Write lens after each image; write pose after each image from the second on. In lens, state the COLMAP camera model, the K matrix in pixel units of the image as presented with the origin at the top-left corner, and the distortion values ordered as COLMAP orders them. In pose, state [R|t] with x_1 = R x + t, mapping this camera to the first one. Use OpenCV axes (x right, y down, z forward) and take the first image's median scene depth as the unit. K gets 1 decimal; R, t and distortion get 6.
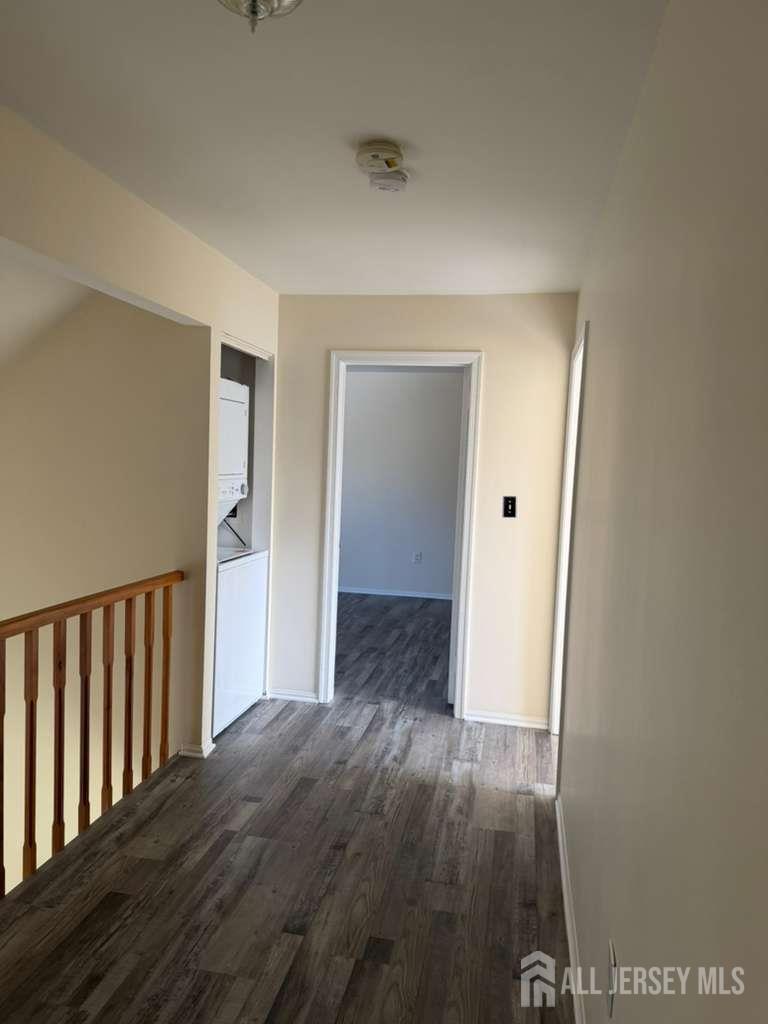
lens RADIAL K [[716.2, 0, 383.6], [0, 716.2, 512.2], [0, 0, 1]] dist [0.034870, -0.037638]
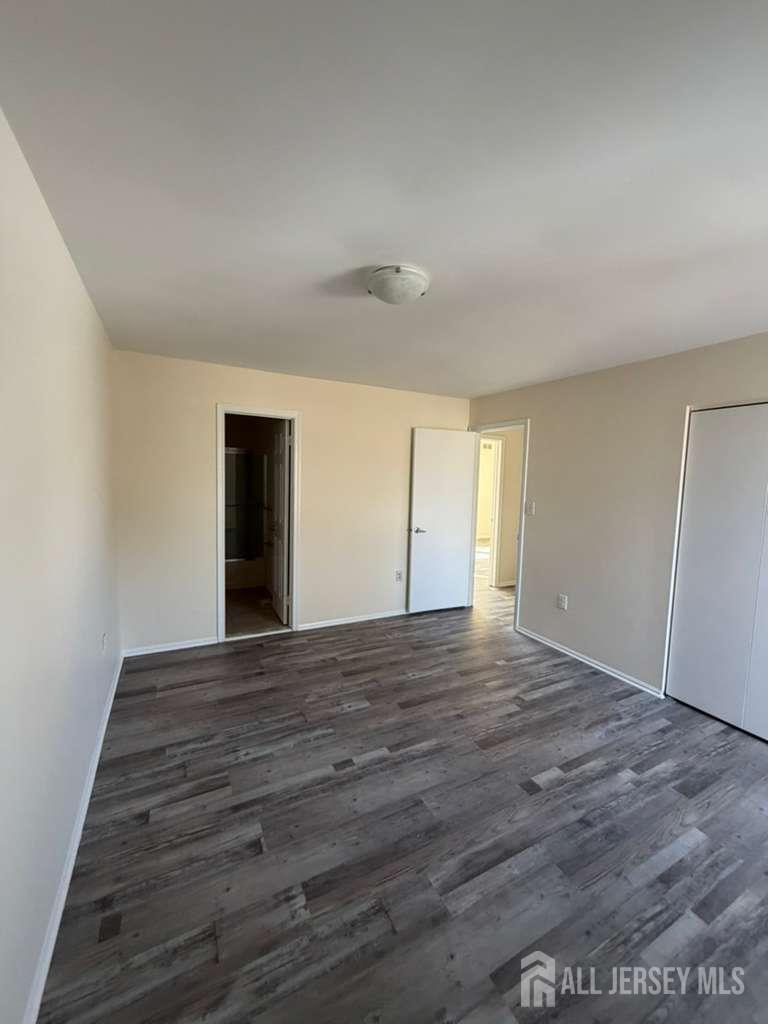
lens RADIAL K [[412.3, 0, 383.3], [0, 412.3, 511.5], [0, 0, 1]] dist [0.001250, -0.000343]
pose [[-0.633467, -0.119218, 0.764531, -0.454021], [0.007584, 0.987055, 0.160201, -0.122208], [-0.773733, 0.107280, -0.624362, 1.445080]]
